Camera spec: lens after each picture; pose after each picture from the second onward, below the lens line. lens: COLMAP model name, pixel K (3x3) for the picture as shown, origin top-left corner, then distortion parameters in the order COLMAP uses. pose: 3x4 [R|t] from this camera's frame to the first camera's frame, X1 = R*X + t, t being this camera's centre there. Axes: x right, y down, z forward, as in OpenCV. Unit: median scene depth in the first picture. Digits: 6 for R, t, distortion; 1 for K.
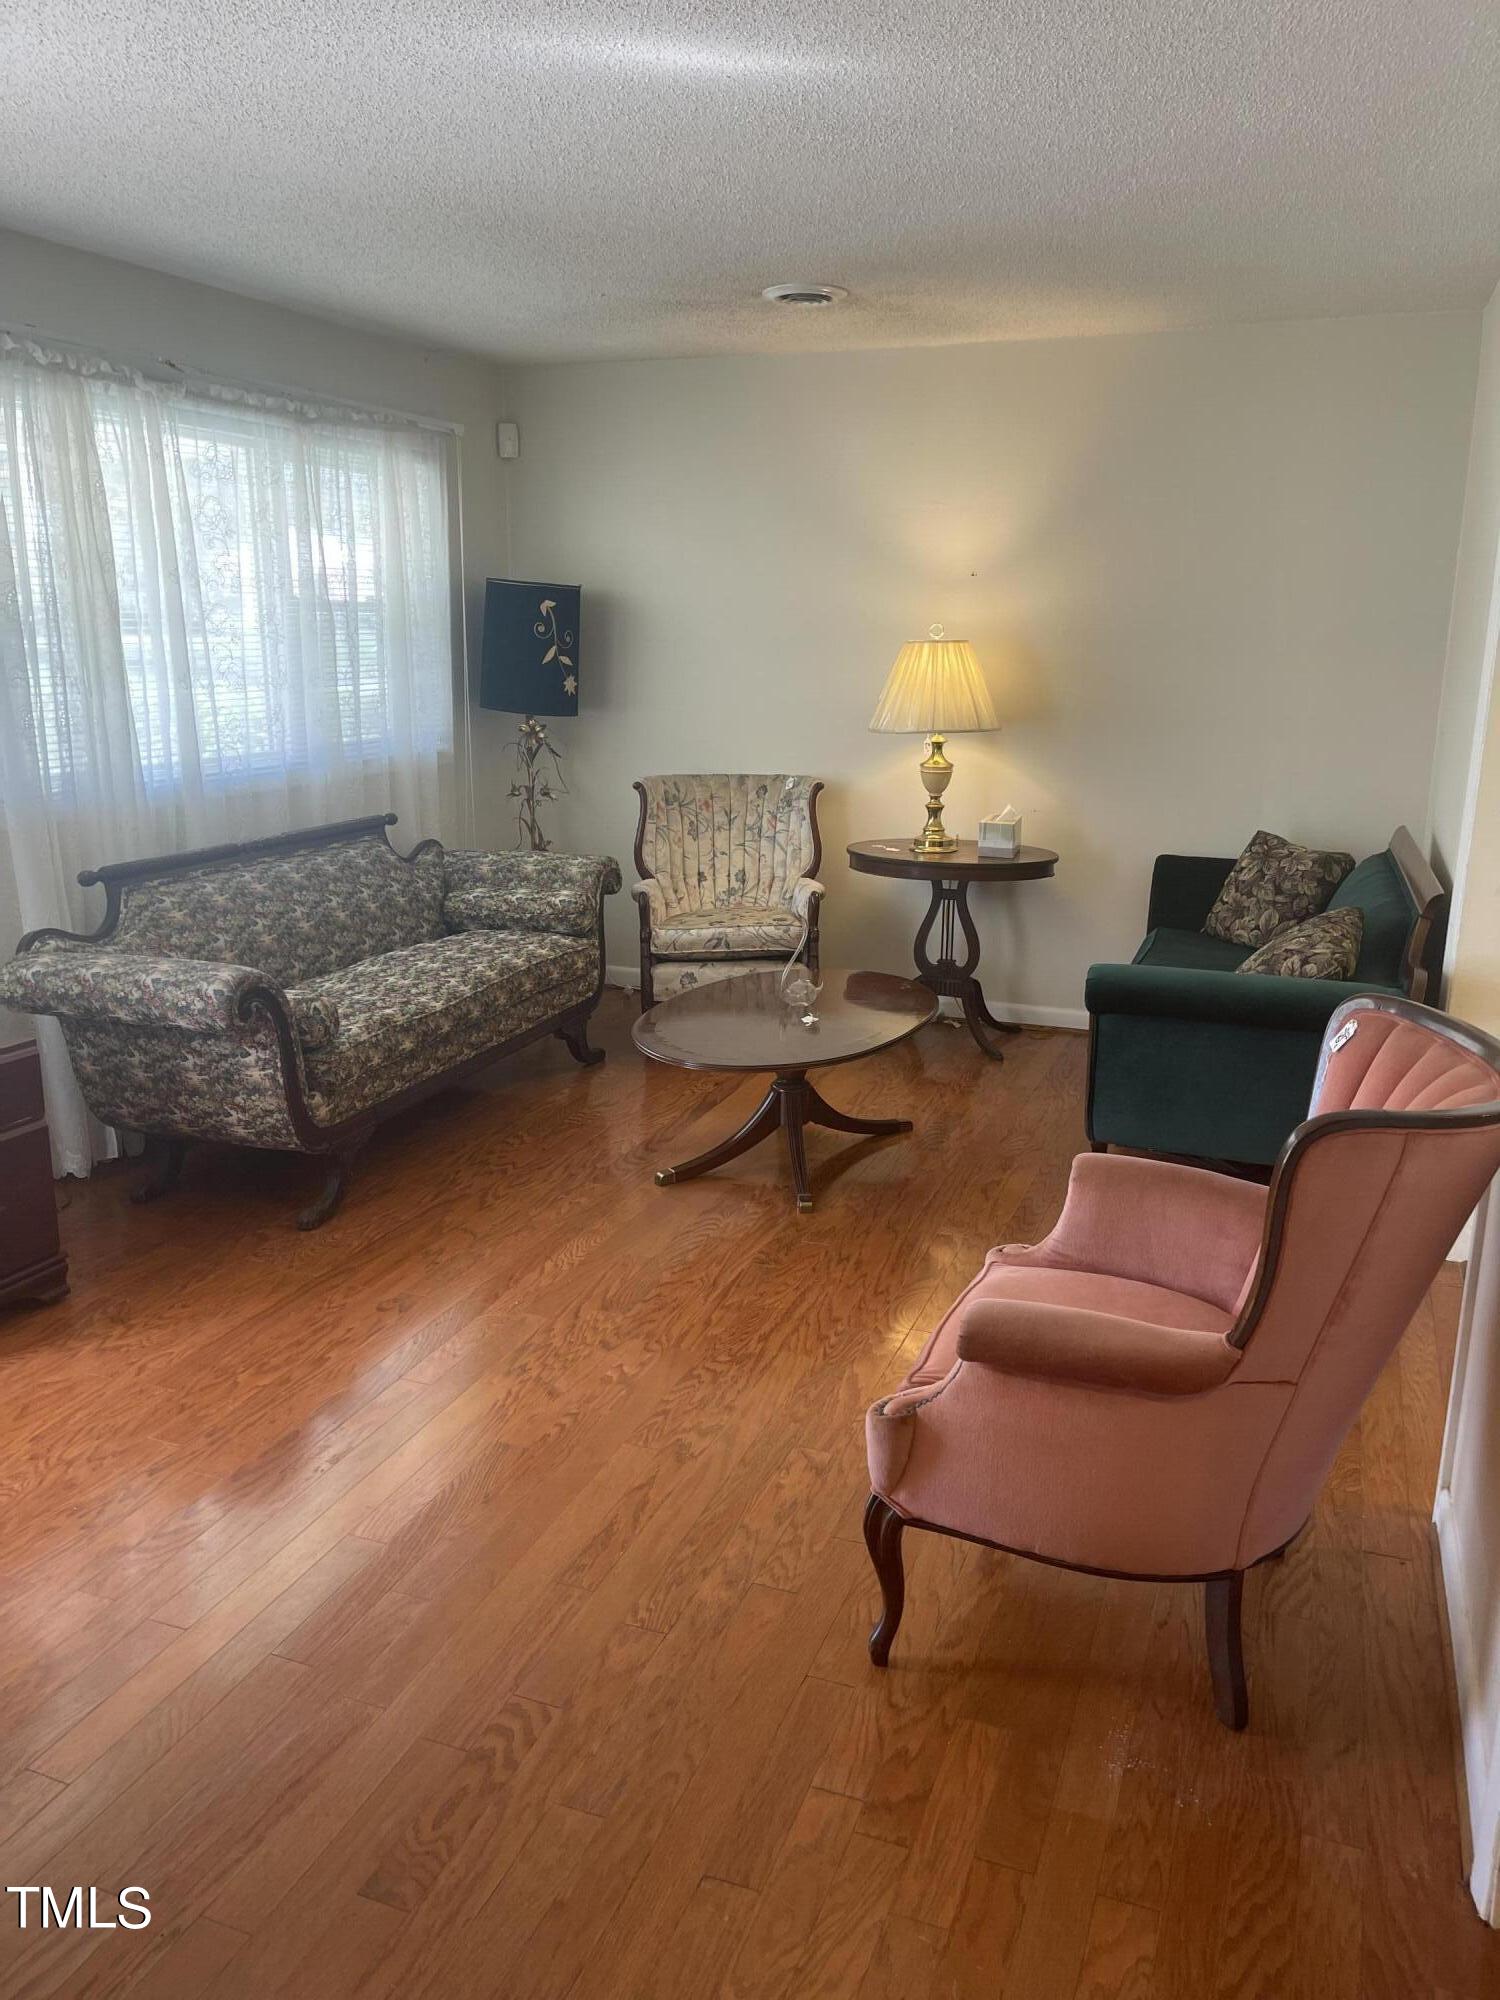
lens RADIAL K [[1500.5, 0, 757.9], [0, 1500.5, 1015.7], [0, 0, 1]] dist [0.031383, -0.012080]
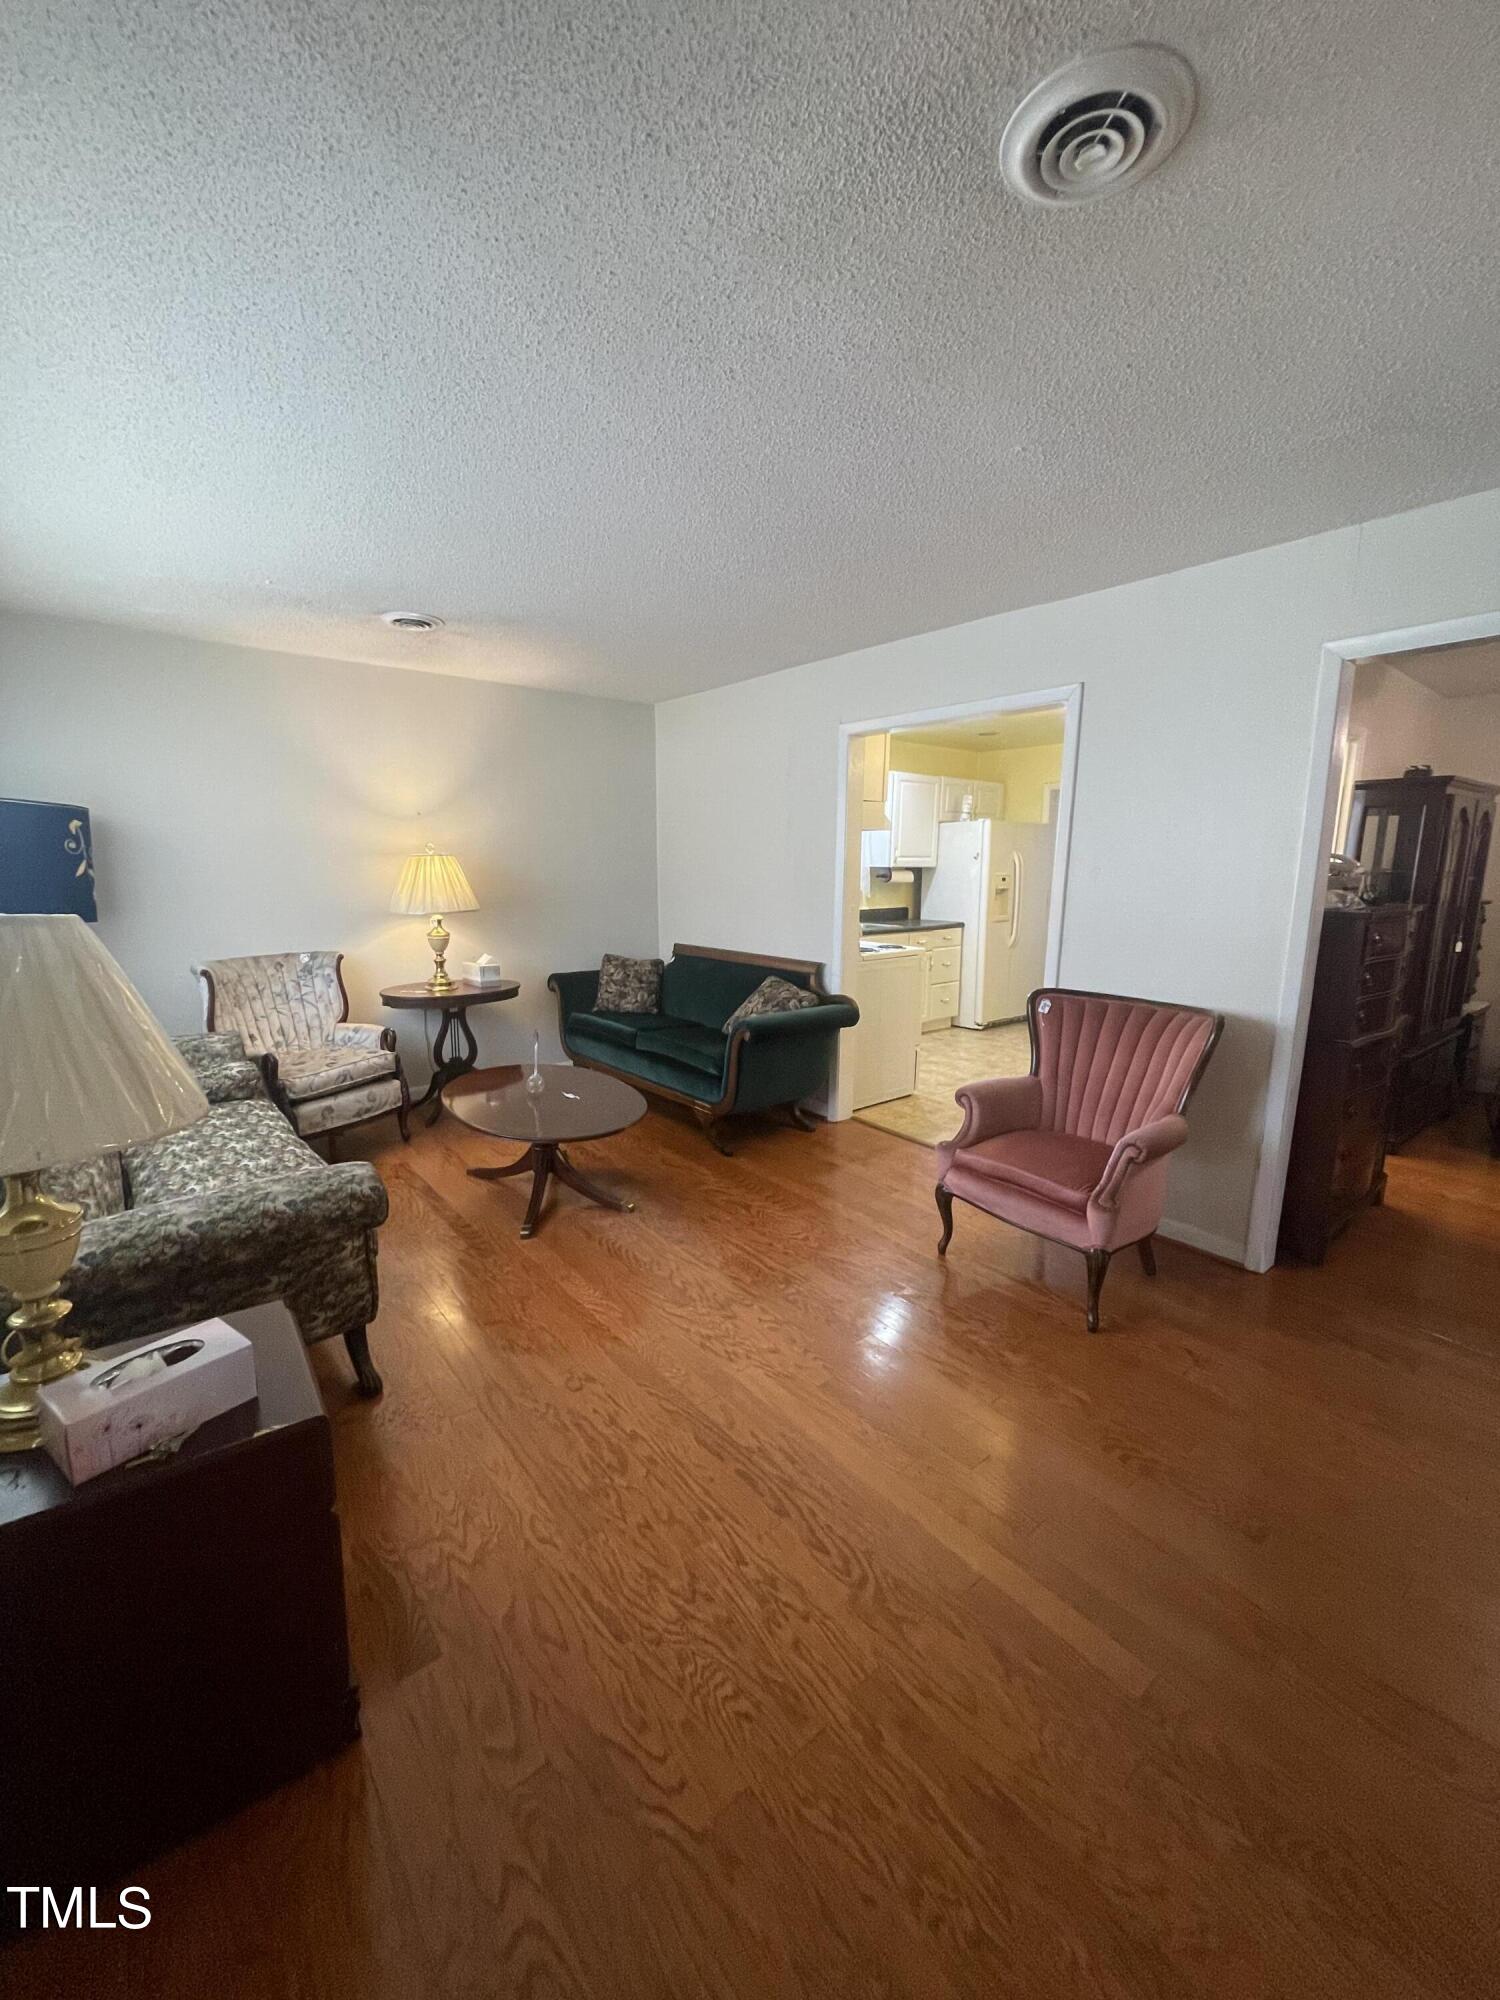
lens RADIAL K [[820.7, 0, 735.4], [0, 820.7, 998.4], [0, 0, 1]] dist [0.000649, -0.000136]
pose [[0.509889, -0.148526, 0.847321, -0.452500], [0.207867, 0.977066, 0.046181, -0.078387], [-0.834748, 0.152583, 0.529069, 0.309384]]
